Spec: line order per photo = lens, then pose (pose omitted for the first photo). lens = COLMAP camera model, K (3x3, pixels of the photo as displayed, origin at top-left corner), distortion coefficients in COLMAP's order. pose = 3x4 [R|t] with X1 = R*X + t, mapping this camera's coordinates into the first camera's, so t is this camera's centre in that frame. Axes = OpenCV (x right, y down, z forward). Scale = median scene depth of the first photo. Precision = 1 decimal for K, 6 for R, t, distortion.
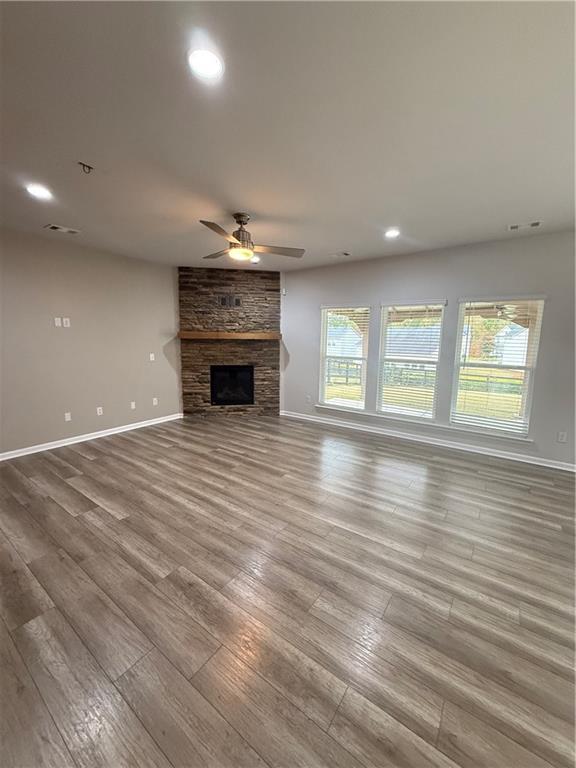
lens RADIAL K [[305.8, 0, 287.0], [0, 305.8, 383.0], [0, 0, 1]] dist [0.001772, -0.000471]
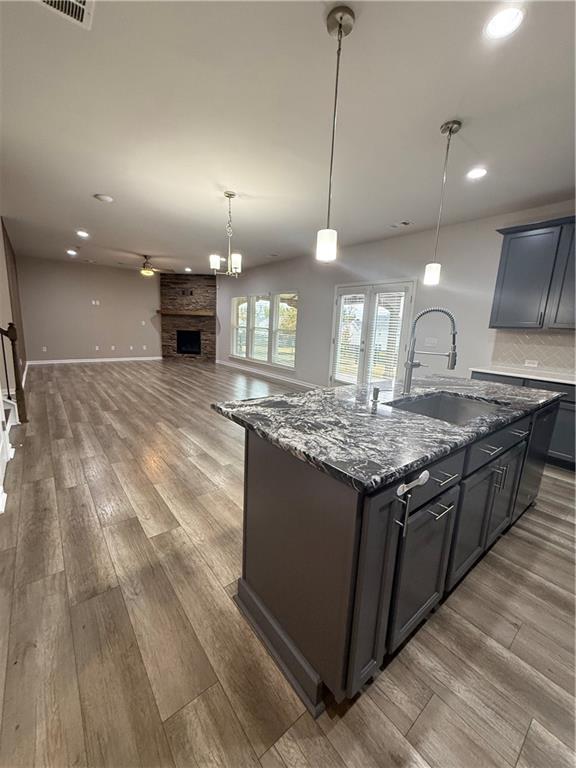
lens RADIAL K [[305.8, 0, 287.0], [0, 305.8, 383.0], [0, 0, 1]] dist [0.001772, -0.000471]
pose [[0.964738, 0.080477, -0.250606, 0.811483], [-0.071228, 0.996409, 0.045777, 0.118333], [0.253390, -0.026313, 0.967006, -0.526459]]
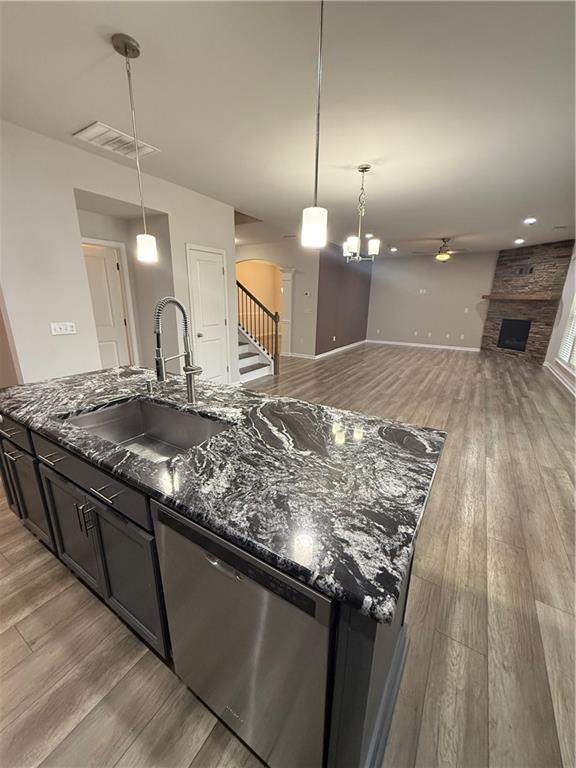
lens RADIAL K [[305.8, 0, 287.0], [0, 305.8, 383.0], [0, 0, 1]] dist [0.001772, -0.000471]
pose [[0.069330, 0.261274, -0.962772, 1.131870], [-0.156871, 0.955942, 0.248124, 0.033590], [0.985183, 0.133829, 0.107261, -0.103869]]
